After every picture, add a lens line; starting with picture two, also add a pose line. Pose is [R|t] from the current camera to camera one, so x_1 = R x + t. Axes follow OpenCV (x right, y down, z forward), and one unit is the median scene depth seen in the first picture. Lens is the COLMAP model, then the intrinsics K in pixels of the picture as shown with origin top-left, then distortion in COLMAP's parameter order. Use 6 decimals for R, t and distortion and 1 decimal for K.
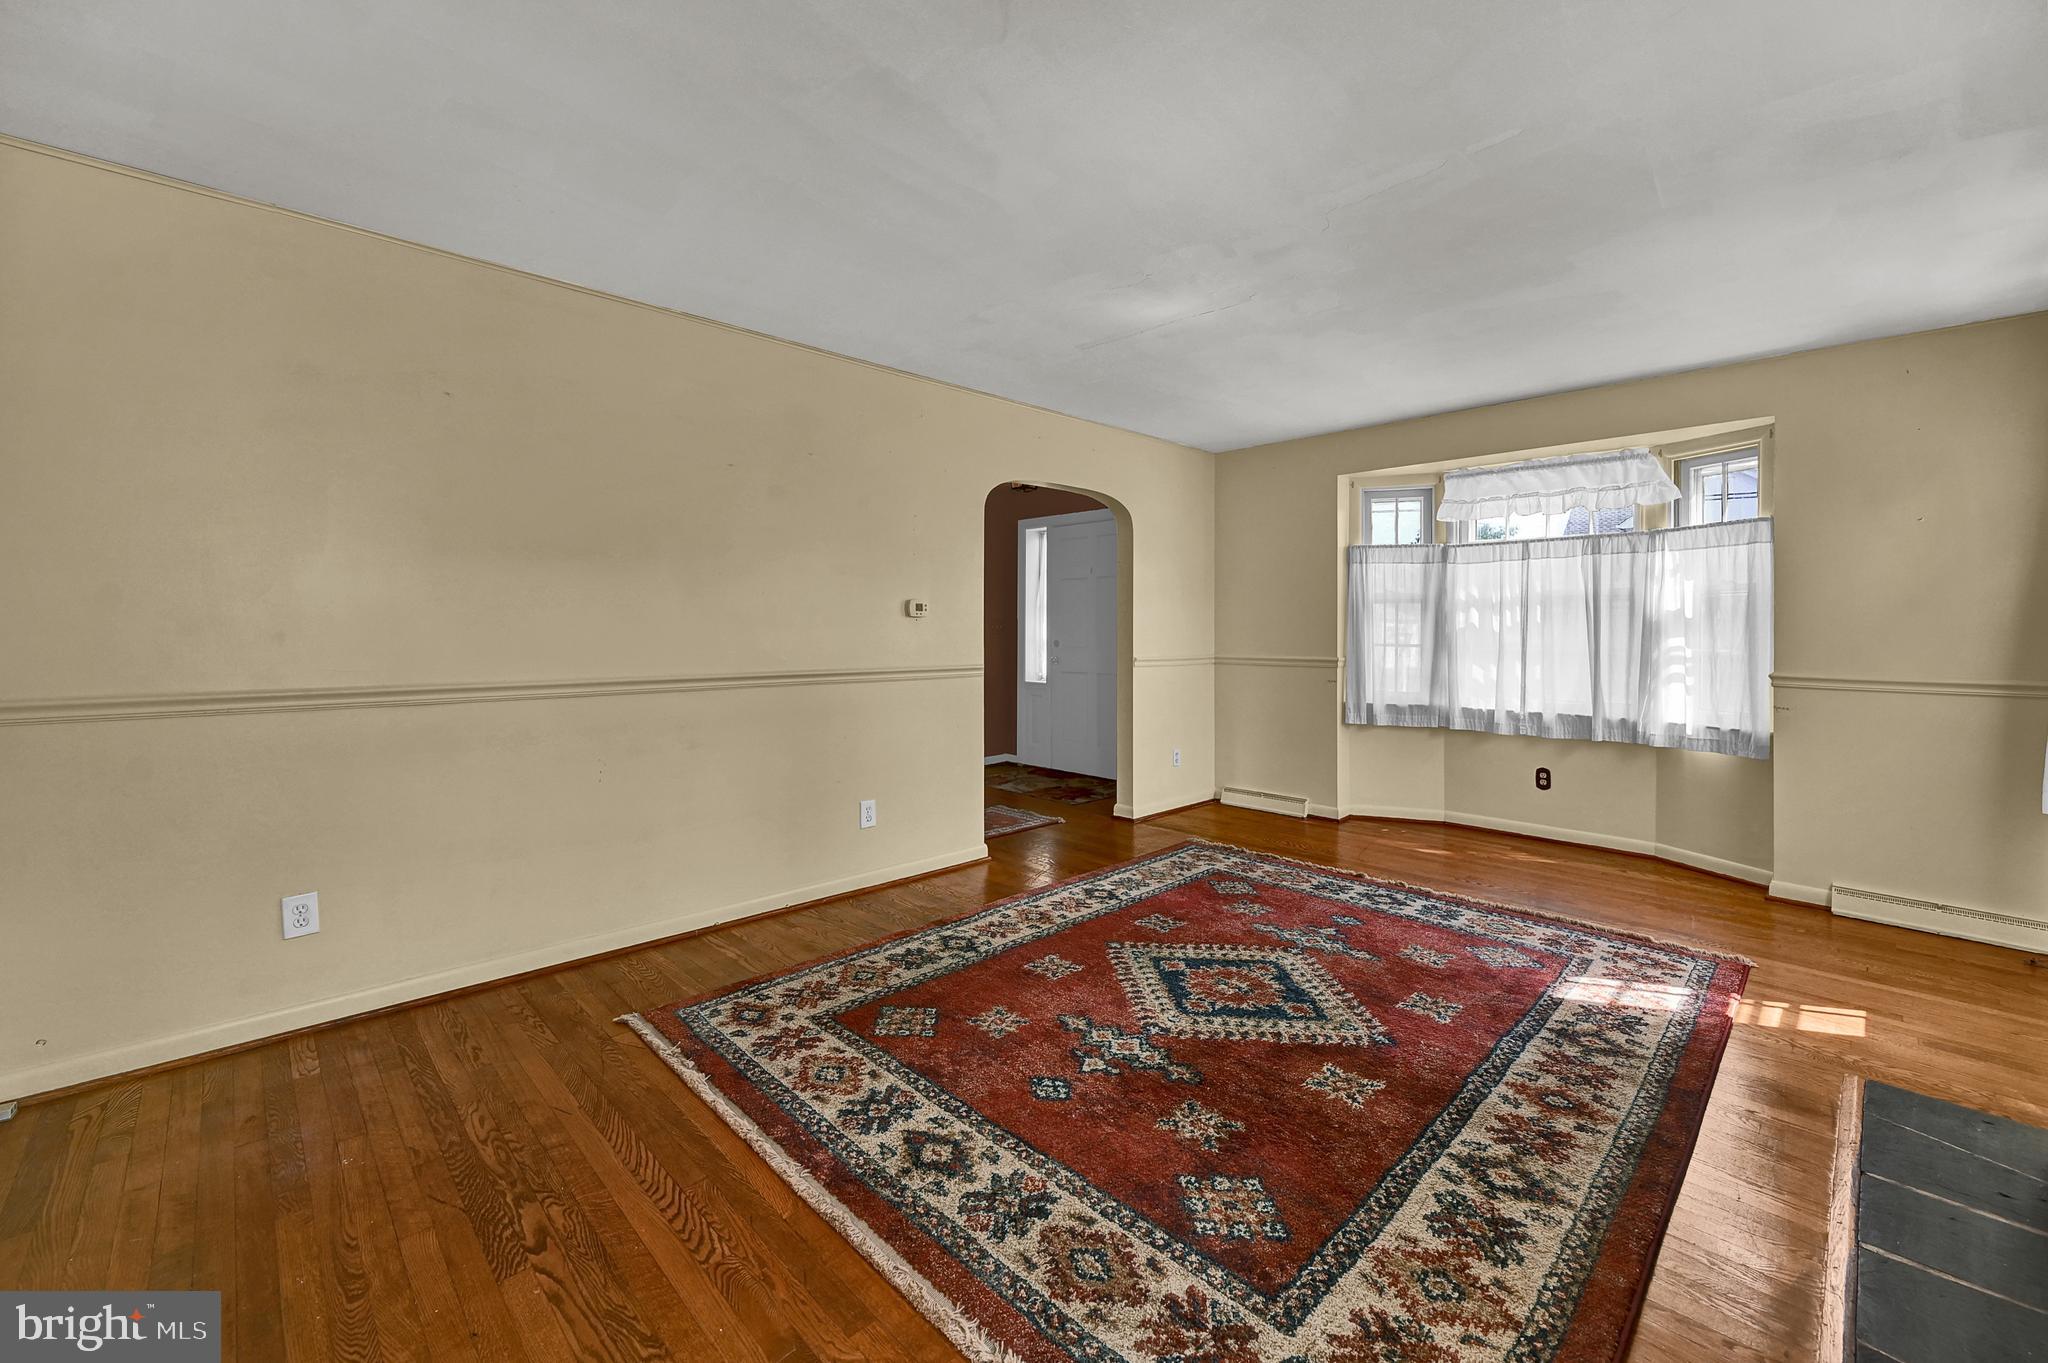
lens RADIAL K [[831.8, 0, 1017.6], [0, 831.8, 638.4], [0, 0, 1]] dist [0.001302, -0.000012]
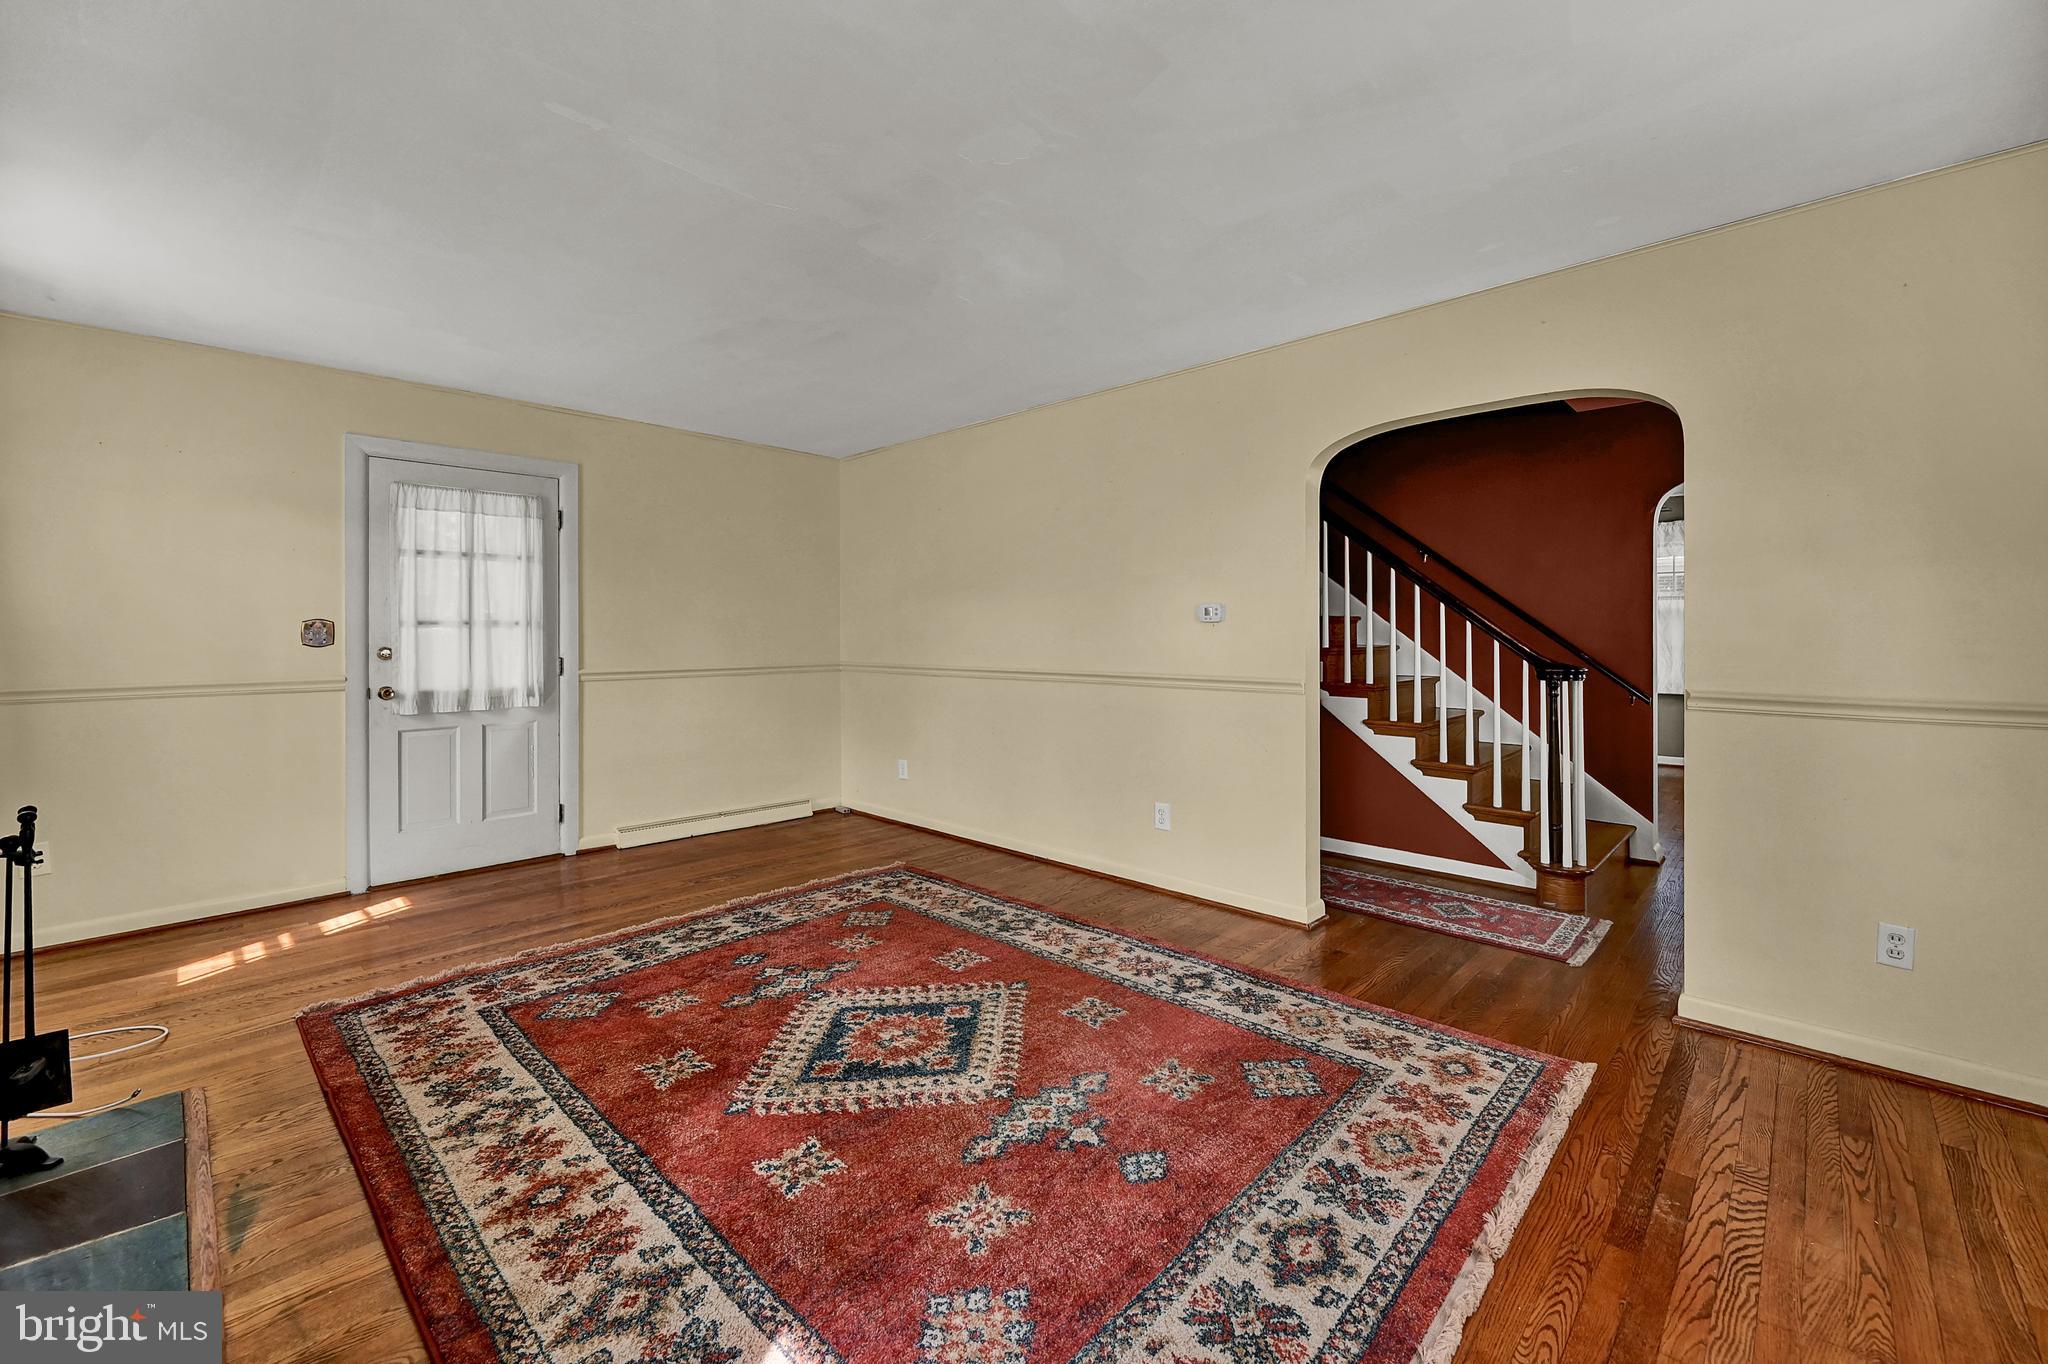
lens RADIAL K [[828.8, 0, 1034.2], [0, 828.8, 632.4], [0, 0, 1]] dist [0.000685, 0.000054]
pose [[0.042070, -0.004629, -0.999104, 1.113078], [-0.005567, 0.999973, -0.004867, -0.012227], [0.999099, 0.005766, 0.042043, 1.068655]]
